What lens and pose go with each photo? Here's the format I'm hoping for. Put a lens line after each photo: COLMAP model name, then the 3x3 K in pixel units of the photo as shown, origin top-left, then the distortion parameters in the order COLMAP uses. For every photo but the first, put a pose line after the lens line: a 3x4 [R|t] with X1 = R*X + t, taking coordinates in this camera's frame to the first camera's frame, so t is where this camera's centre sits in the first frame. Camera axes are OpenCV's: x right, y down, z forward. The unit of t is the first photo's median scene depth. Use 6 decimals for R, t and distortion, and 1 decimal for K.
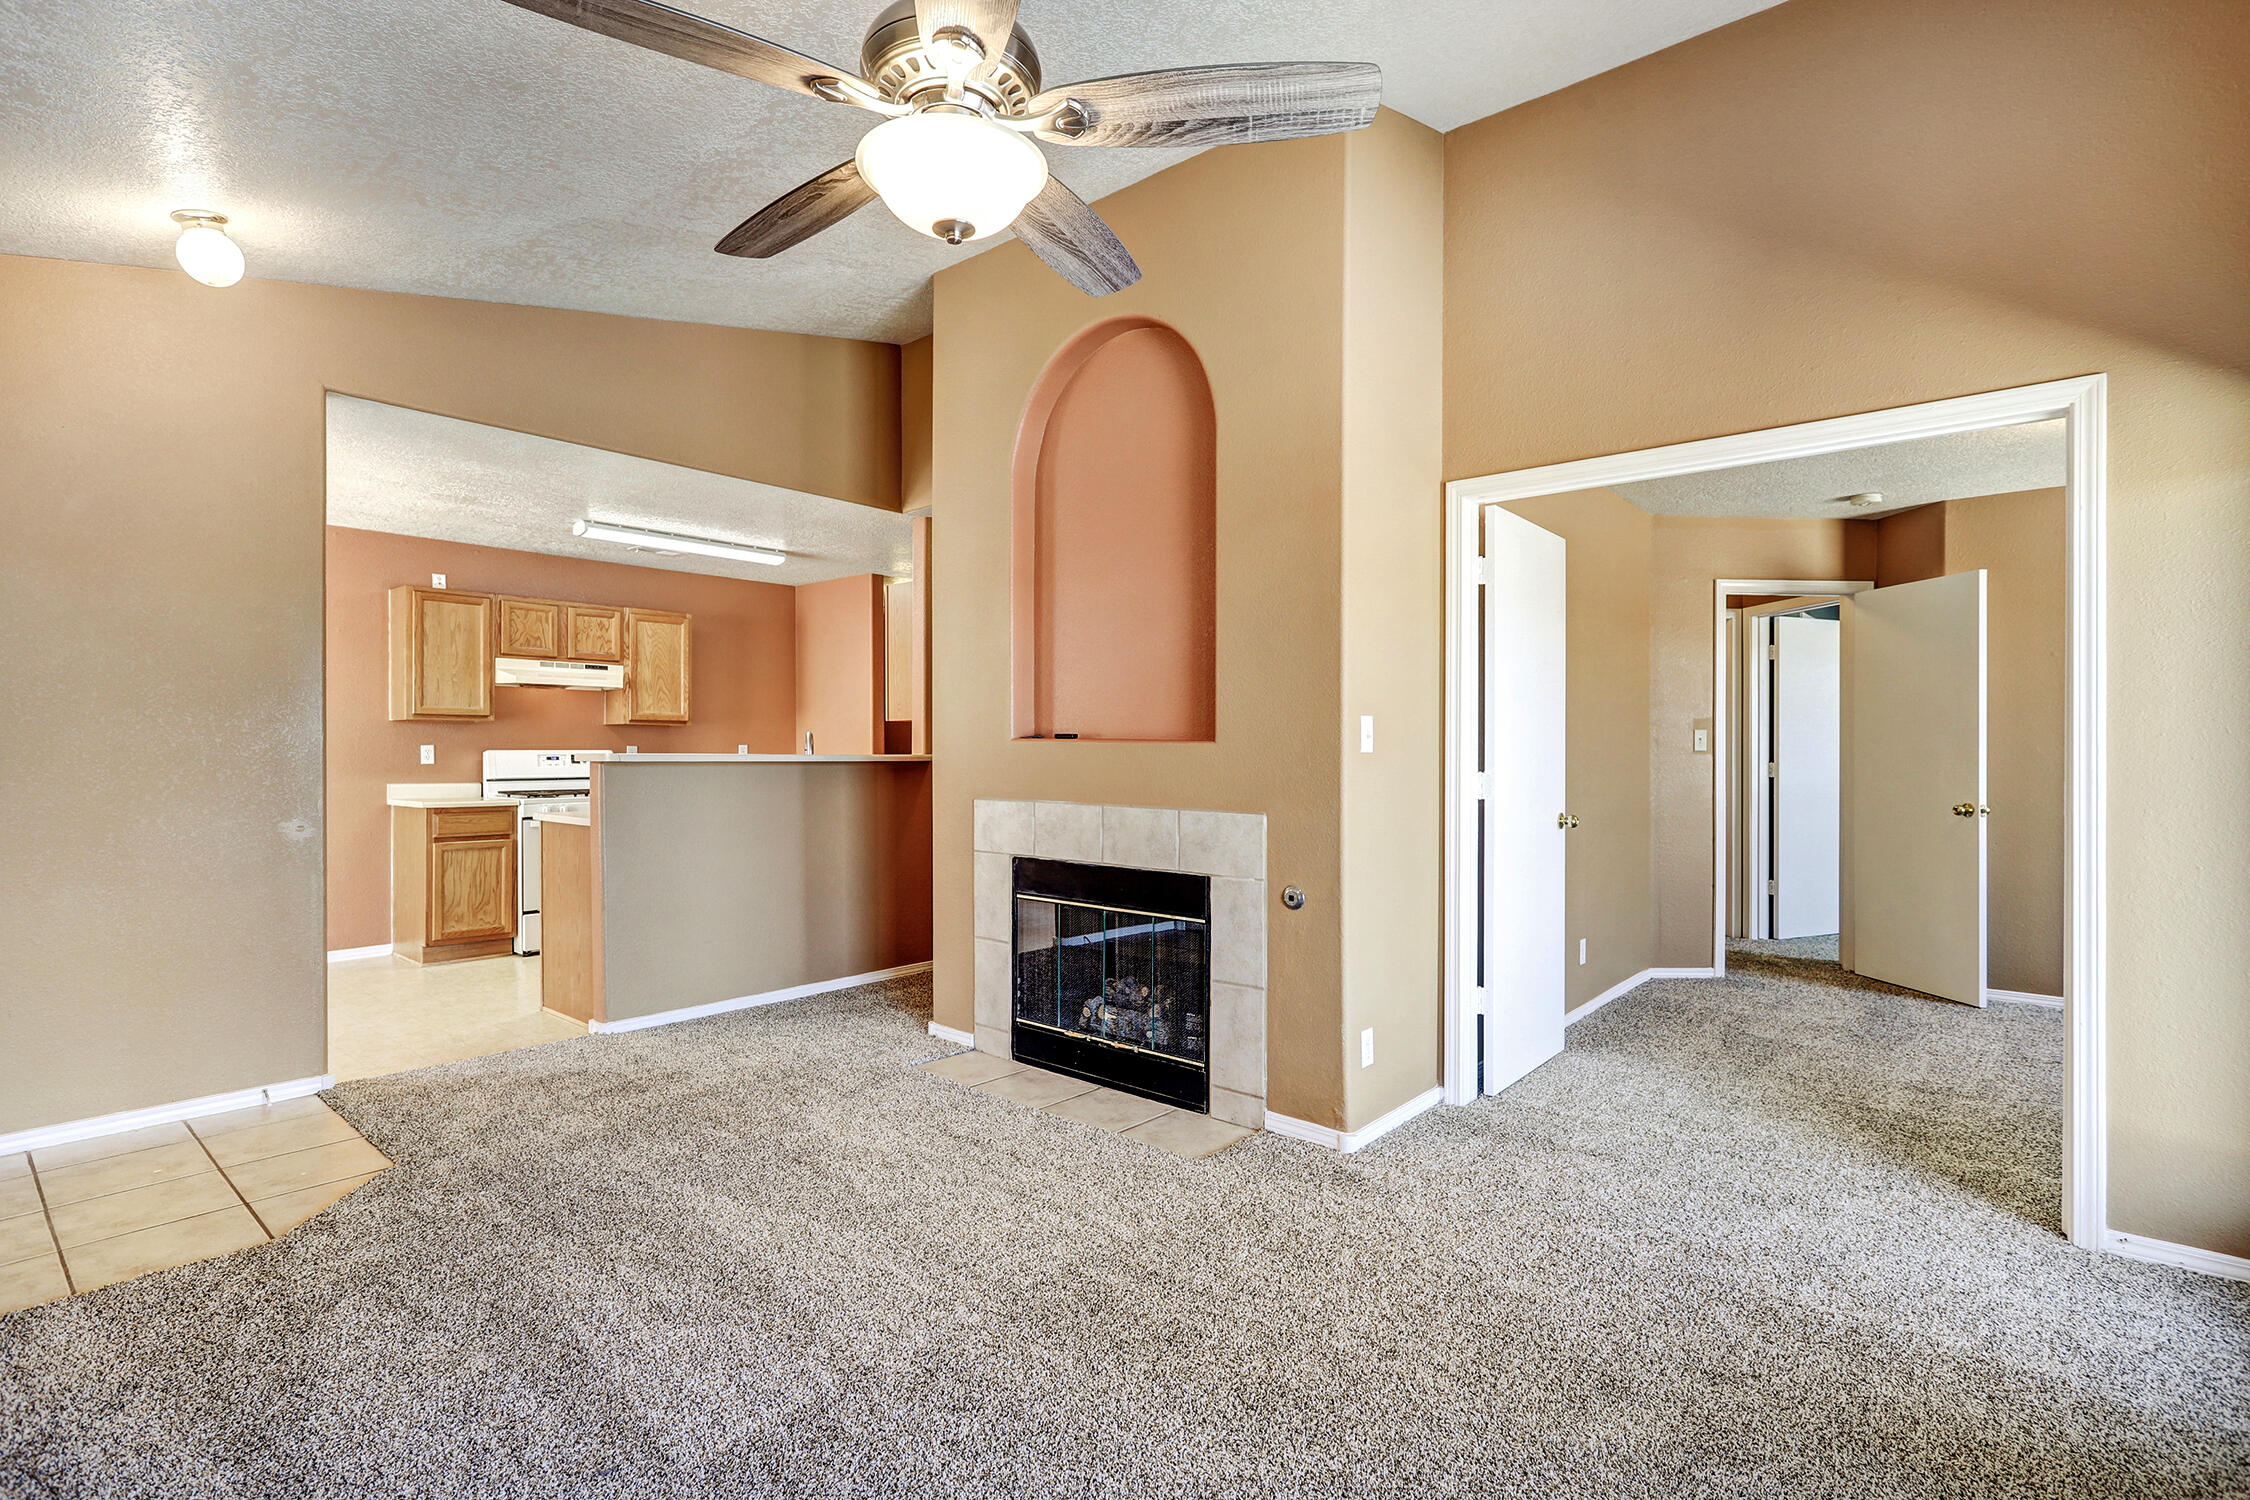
lens RADIAL K [[1046.3, 0, 1125.0], [0, 1046.3, 750.0], [0, 0, 1]] dist [0.003411, -0.000156]
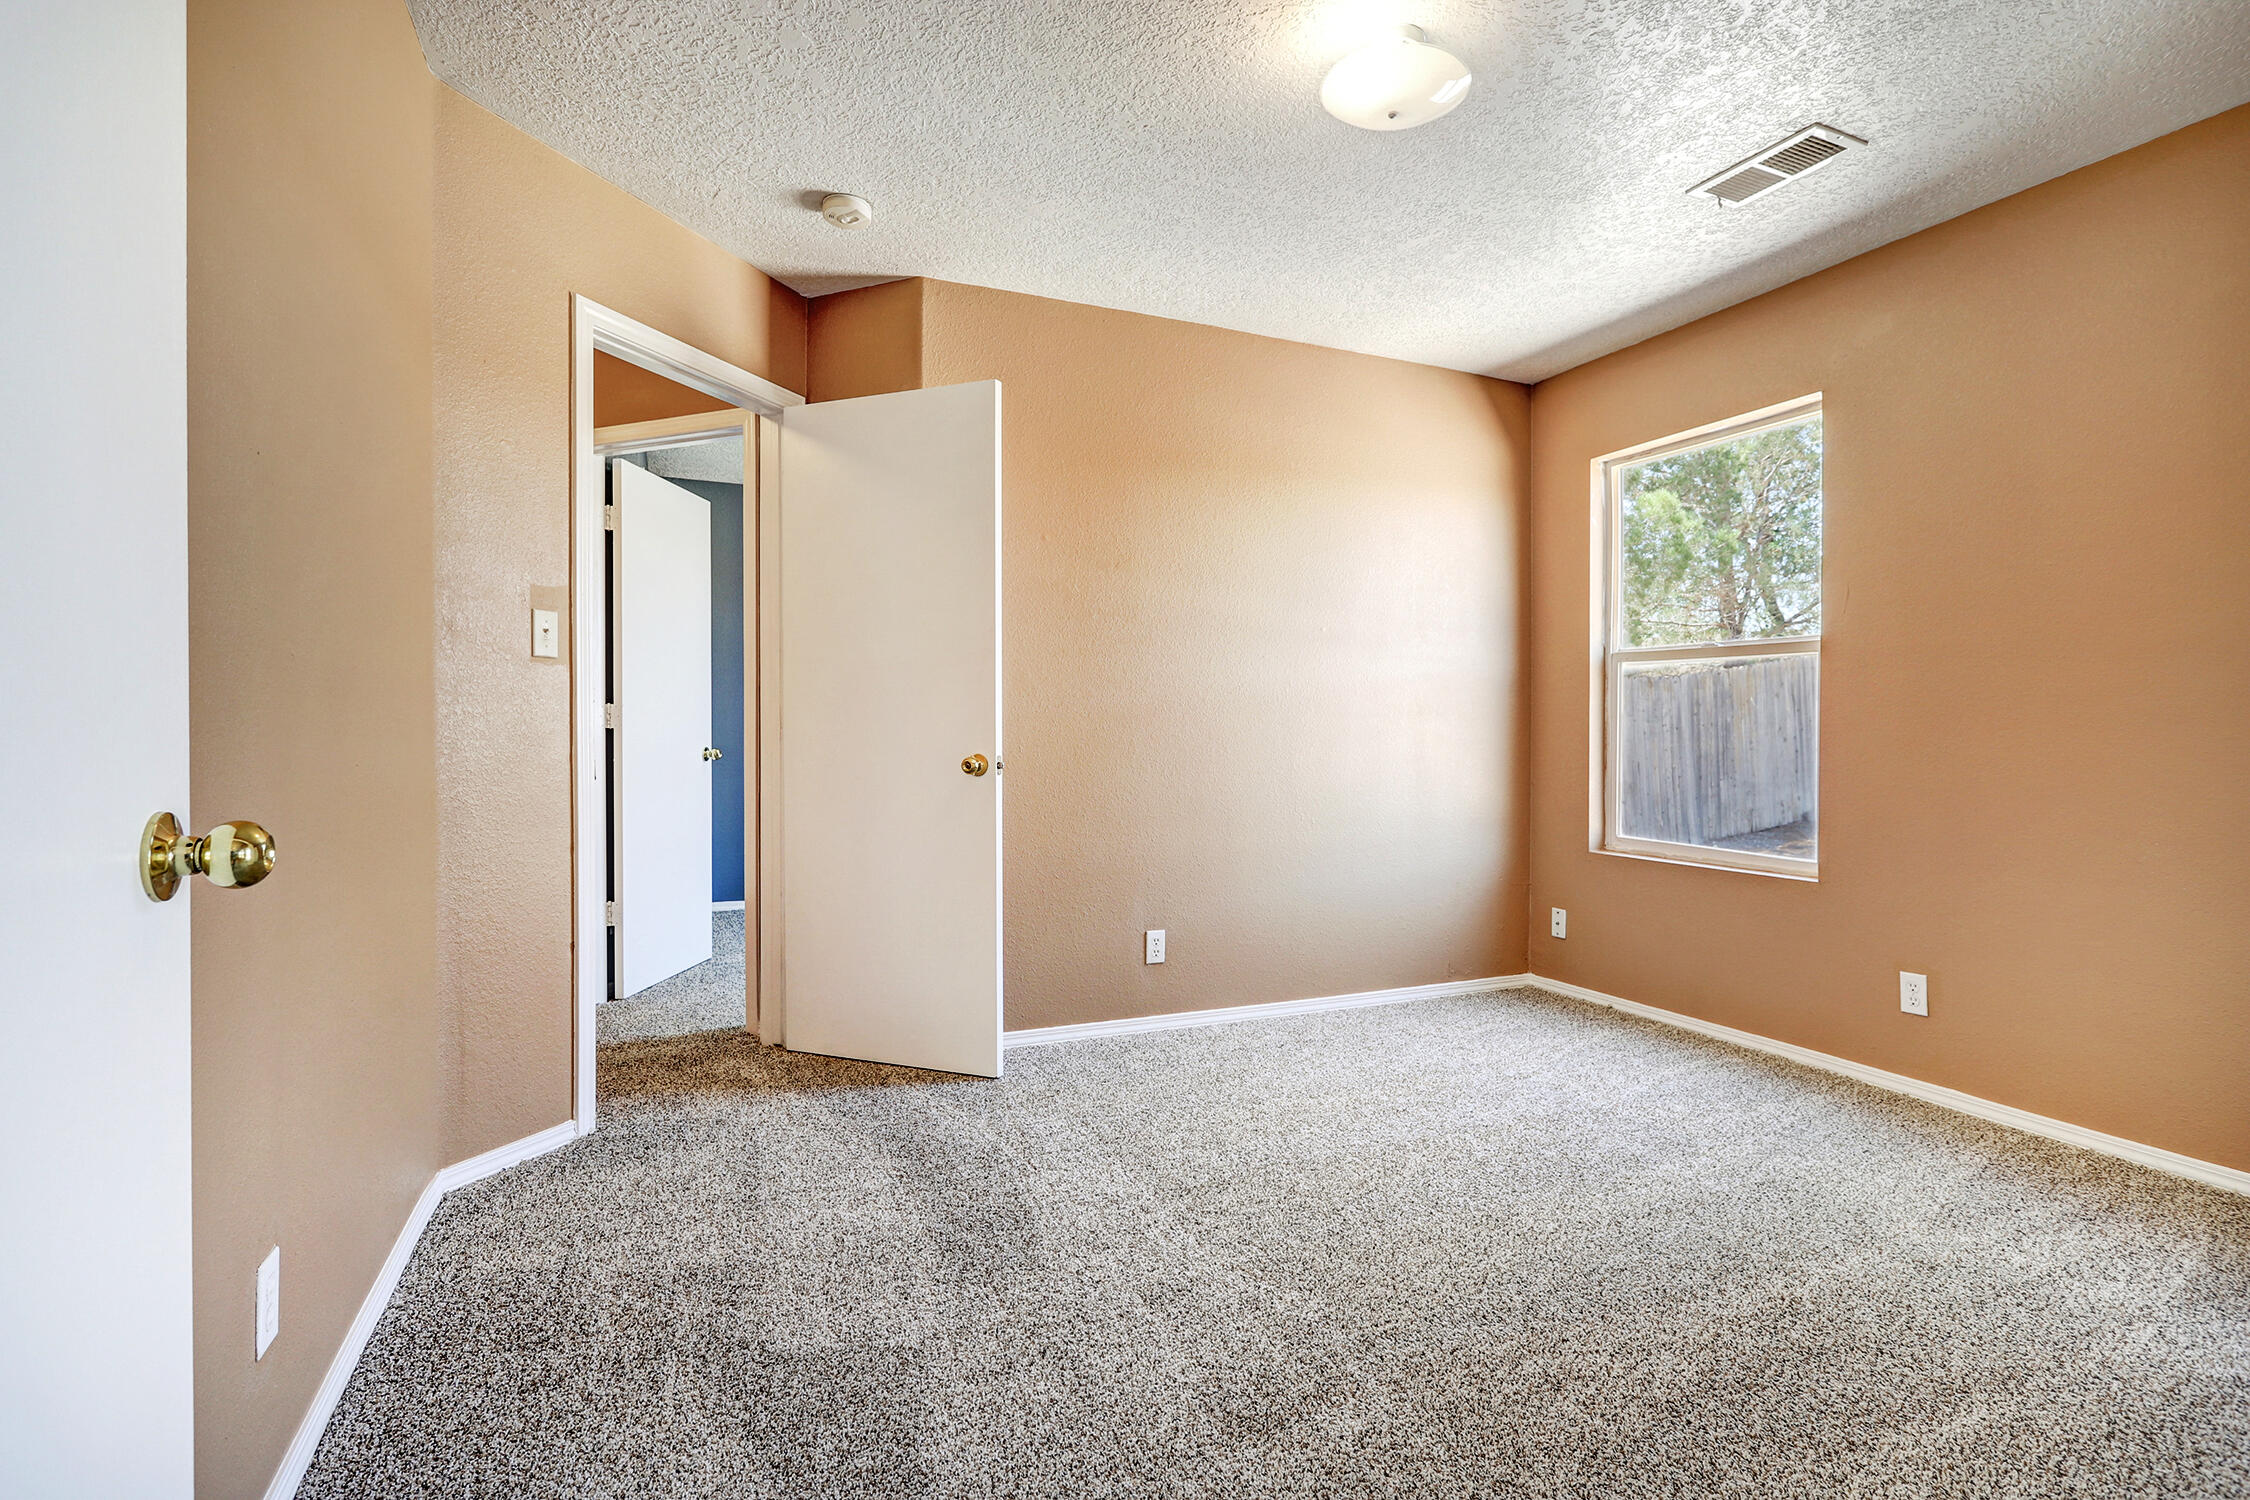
lens RADIAL K [[1046.3, 0, 1125.0], [0, 1046.3, 750.0], [0, 0, 1]] dist [0.003411, -0.000156]
pose [[0.422273, -0.012709, 0.906380, 0.249287], [-0.001569, 0.999890, 0.014752, 0.035666], [-0.906468, -0.007651, 0.422206, 0.597476]]
